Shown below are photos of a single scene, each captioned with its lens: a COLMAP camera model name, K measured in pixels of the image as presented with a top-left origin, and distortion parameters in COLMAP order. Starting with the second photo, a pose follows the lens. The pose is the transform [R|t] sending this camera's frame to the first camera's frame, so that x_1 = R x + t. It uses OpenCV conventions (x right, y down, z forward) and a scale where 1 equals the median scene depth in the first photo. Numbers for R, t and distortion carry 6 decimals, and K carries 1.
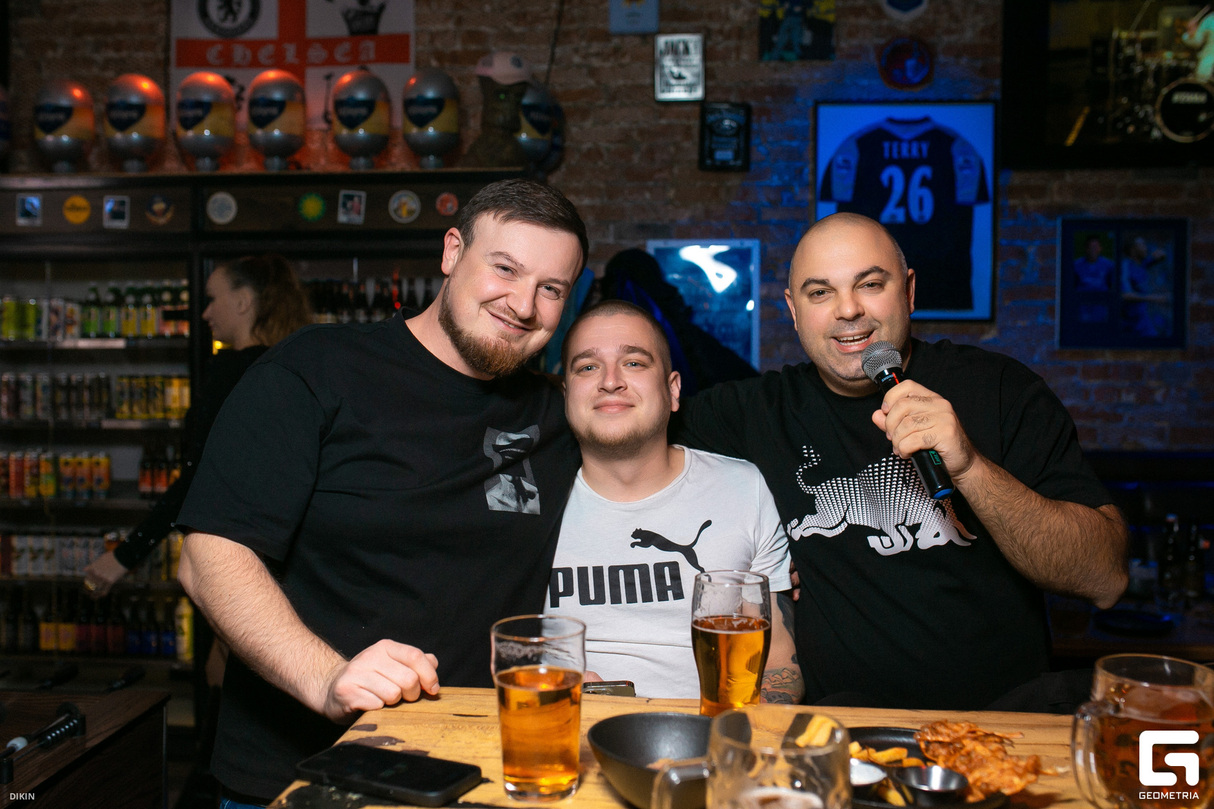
lens RADIAL K [[1258.2, 0, 604.1], [0, 1258.2, 402.4], [0, 0, 1]] dist [-0.022053, 0.000000]
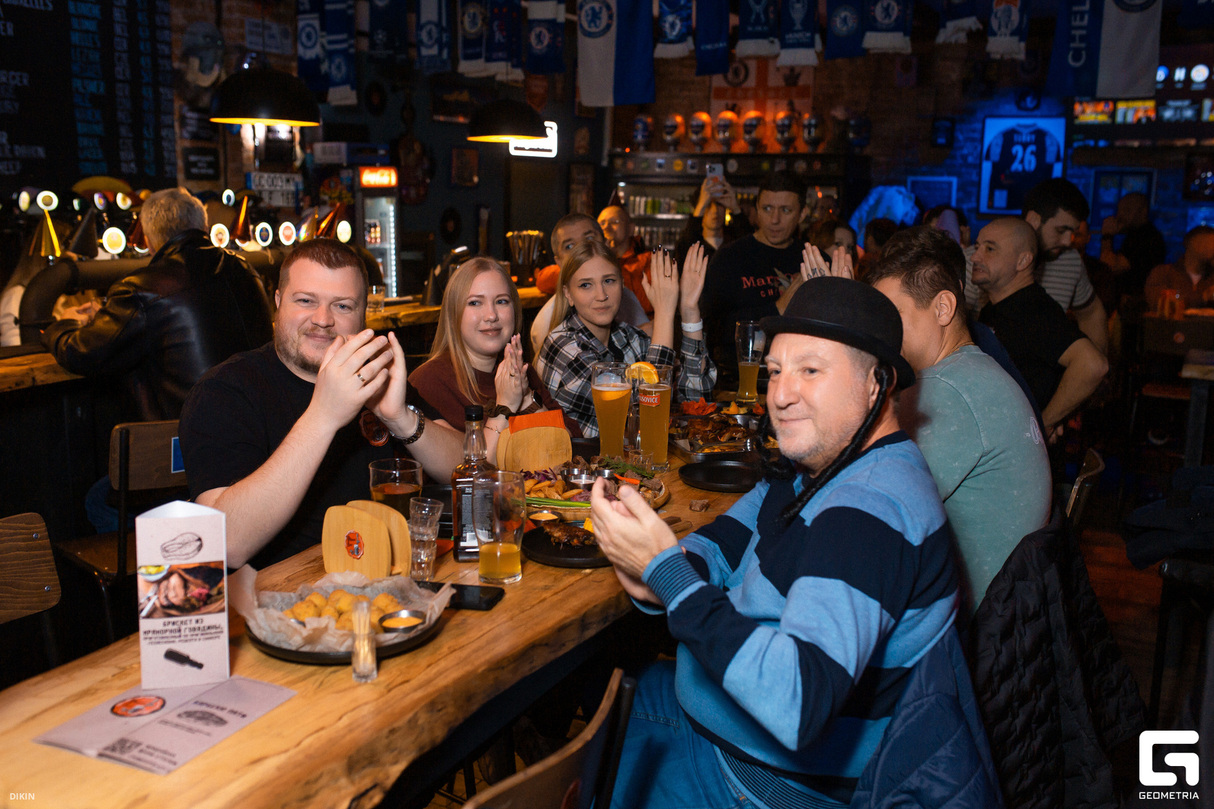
lens RADIAL K [[1258.2, 0, 604.0], [0, 1258.2, 407.0], [0, 0, 1]] dist [-0.022053, 0.000000]
pose [[0.935808, 0.073027, -0.344862, 0.347181], [-0.039542, 0.993878, 0.103160, 0.077172], [0.350284, -0.082901, 0.932968, -1.419046]]
